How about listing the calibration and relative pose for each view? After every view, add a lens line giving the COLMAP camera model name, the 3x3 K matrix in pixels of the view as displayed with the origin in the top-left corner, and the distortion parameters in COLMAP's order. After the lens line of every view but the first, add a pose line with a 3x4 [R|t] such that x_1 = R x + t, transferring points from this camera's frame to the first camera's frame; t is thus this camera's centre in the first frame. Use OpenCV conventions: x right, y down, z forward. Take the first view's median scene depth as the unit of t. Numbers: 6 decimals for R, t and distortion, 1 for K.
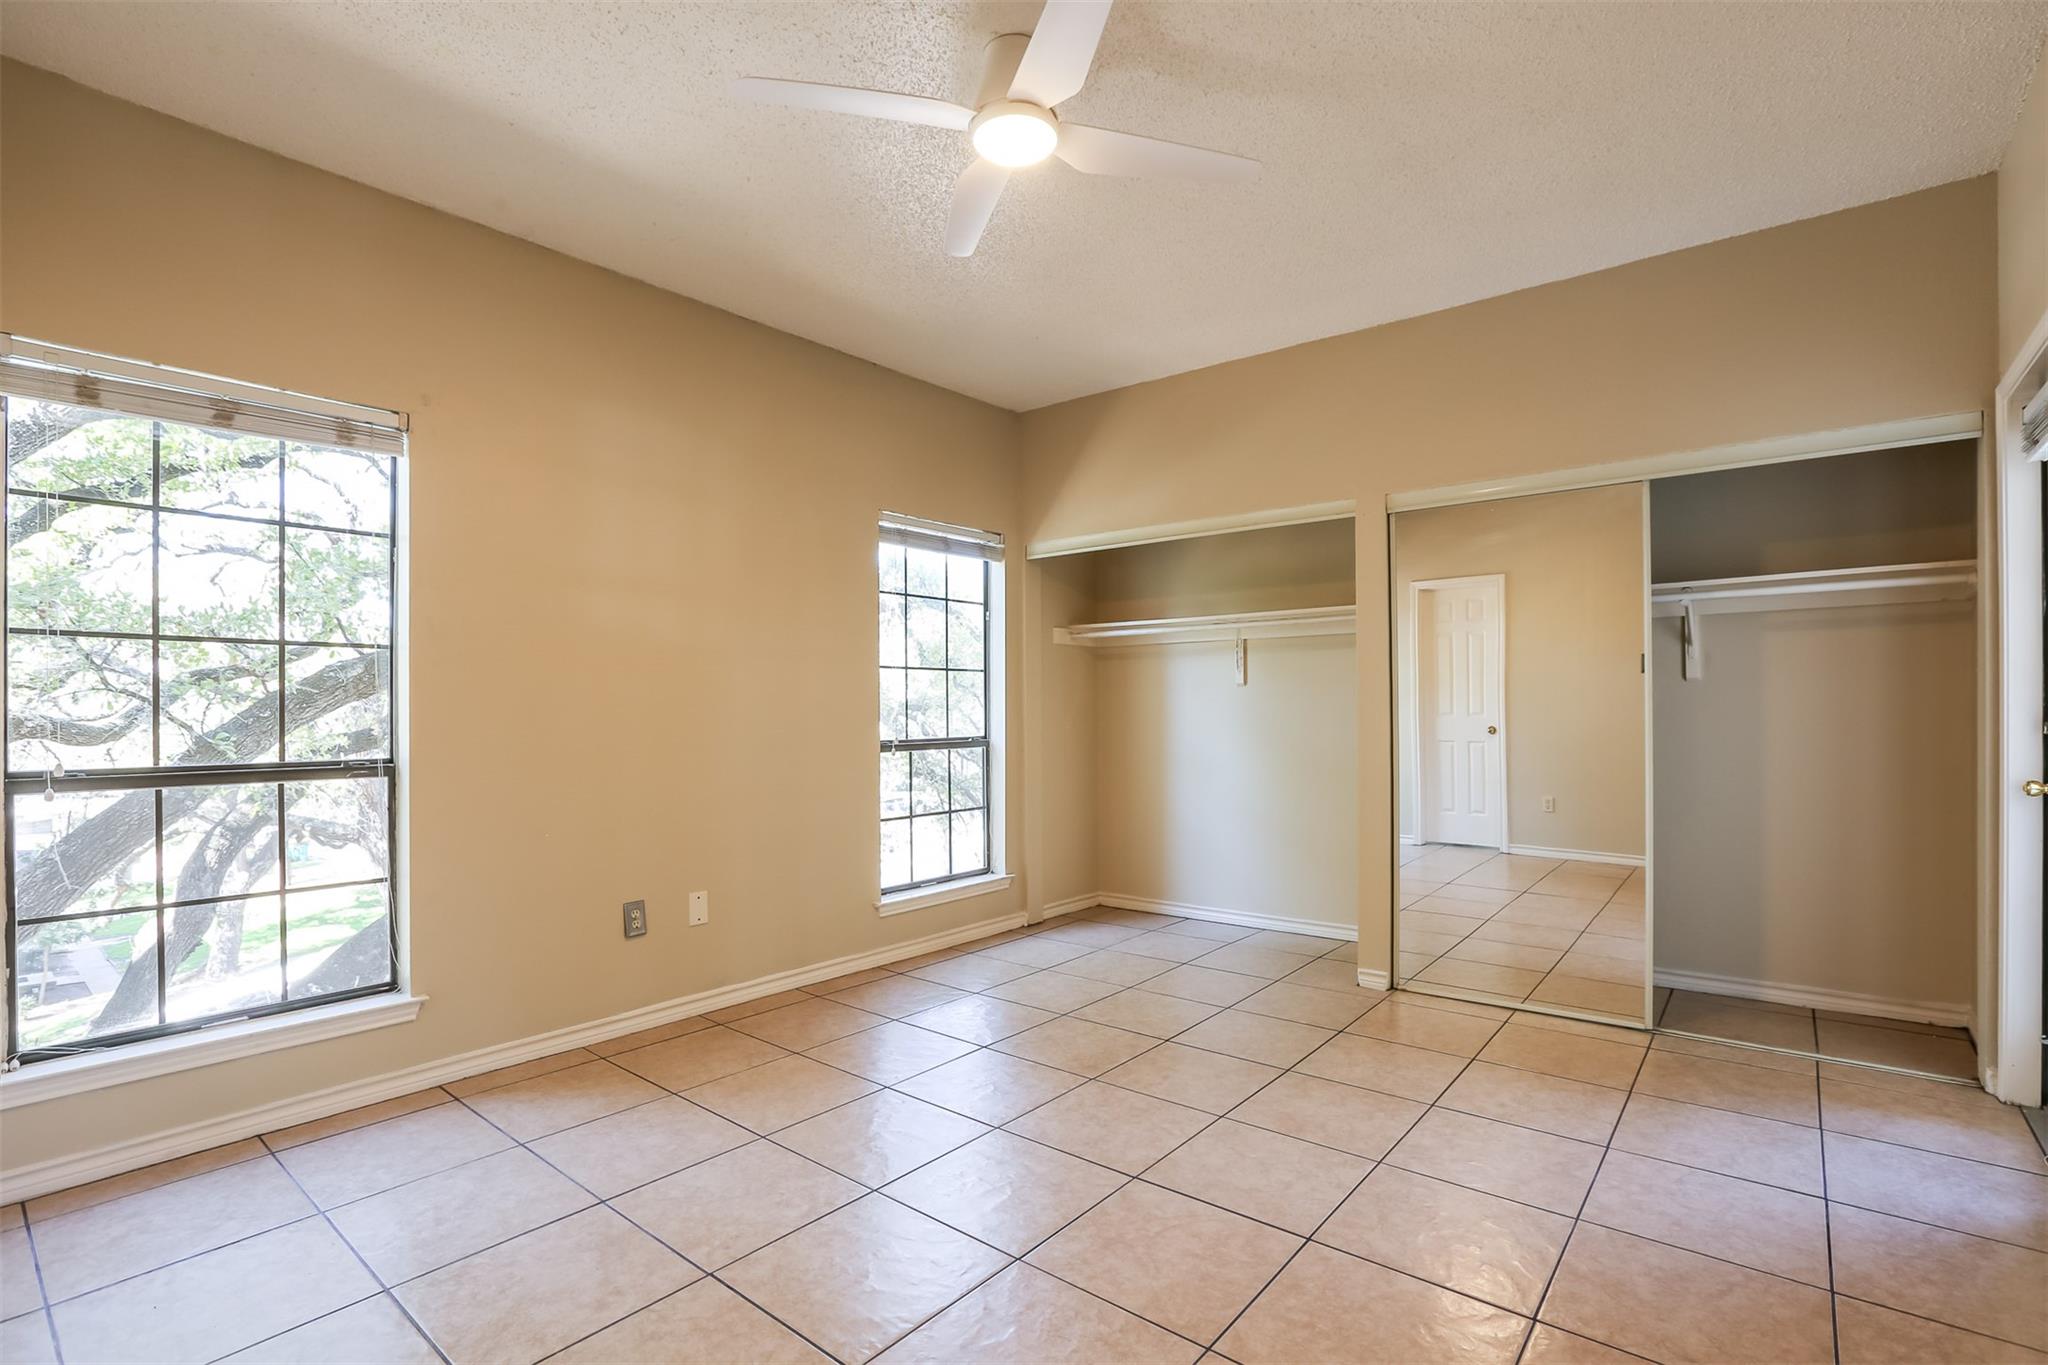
lens RADIAL K [[955.1, 0, 1012.1], [0, 955.1, 701.7], [0, 0, 1]] dist [-0.052784, 0.017668]
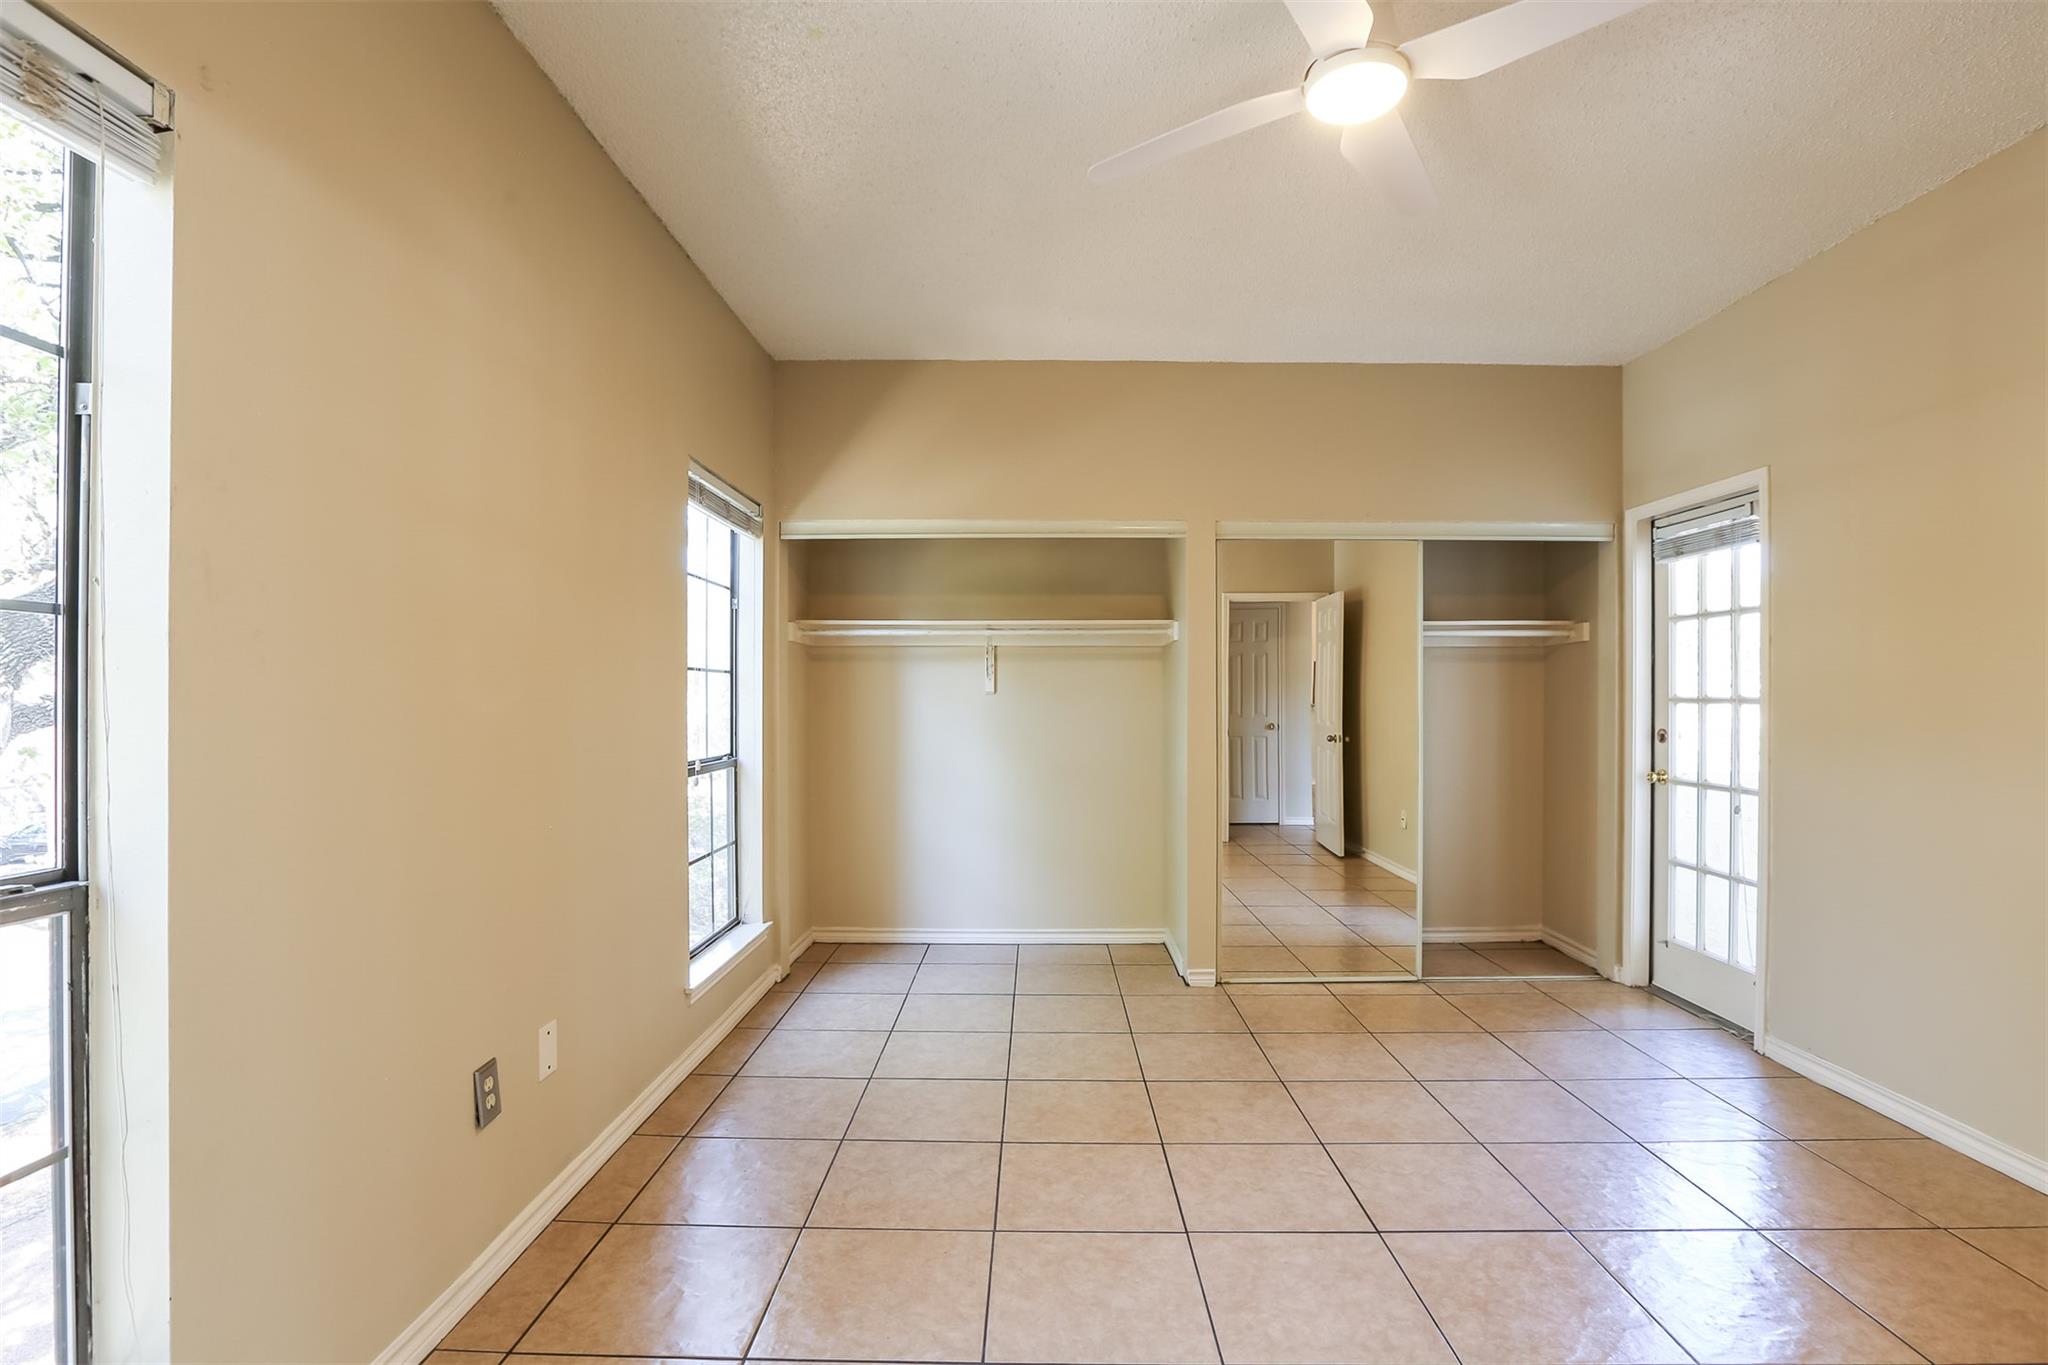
lens RADIAL K [[955.1, 0, 1027.7], [0, 955.1, 695.8], [0, 0, 1]] dist [-0.052784, 0.017668]
pose [[0.776760, 0.009708, 0.629722, -0.460960], [-0.010709, 0.999940, -0.002206, -0.018301], [-0.629706, -0.005031, 0.776817, 0.307030]]
